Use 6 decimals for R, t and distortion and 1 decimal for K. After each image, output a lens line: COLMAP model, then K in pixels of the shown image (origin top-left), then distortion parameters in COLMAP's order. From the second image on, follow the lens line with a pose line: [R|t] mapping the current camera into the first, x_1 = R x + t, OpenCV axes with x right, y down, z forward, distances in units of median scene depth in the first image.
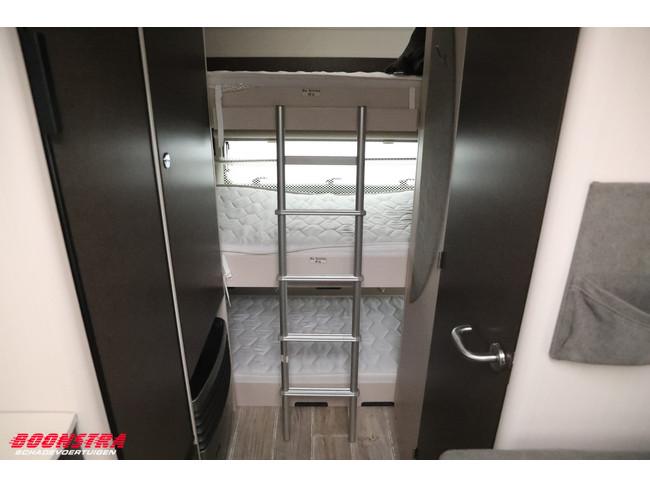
lens RADIAL K [[444.5, 0, 325.1], [0, 444.5, 250.2], [0, 0, 1]] dist [-0.080165, 0.027708]
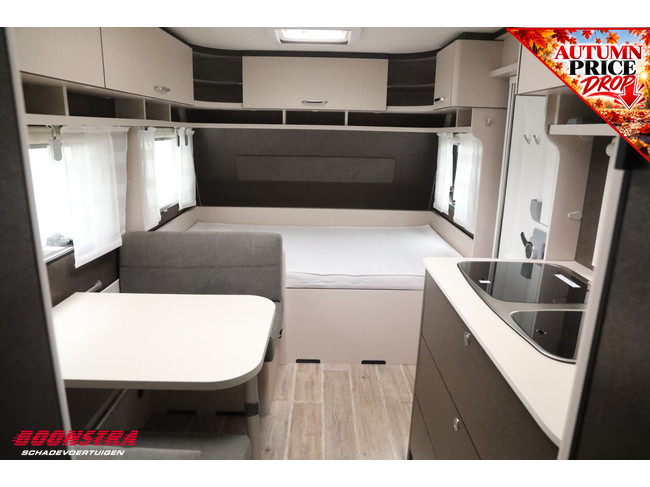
lens RADIAL K [[444.5, 0, 325.2], [0, 444.5, 244.2], [0, 0, 1]] dist [-0.080165, 0.027708]
pose [[-0.999467, -0.030716, -0.011065, -0.016195], [-0.031222, 0.800179, 0.598948, -1.610233], [-0.009544, 0.598975, -0.800711, 3.804261]]
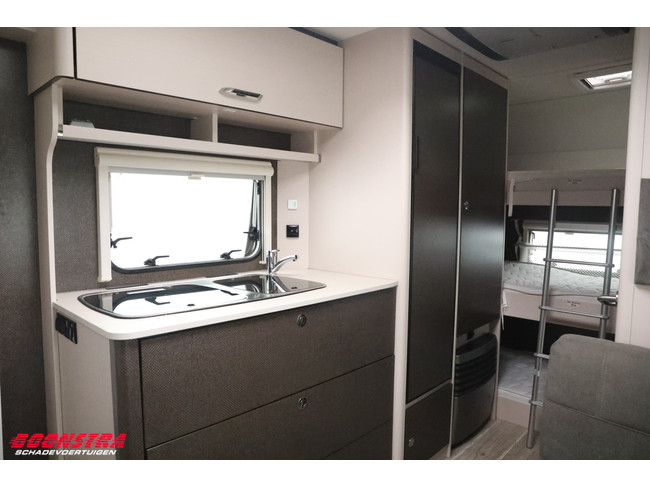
lens RADIAL K [[444.5, 0, 325.0], [0, 444.5, 240.2], [0, 0, 1]] dist [-0.080165, 0.027708]
pose [[0.726579, 0.057582, -0.684665, 0.272732], [-0.268491, 0.941045, -0.205783, 0.263545], [0.632452, 0.333344, 0.699204, -0.370988]]
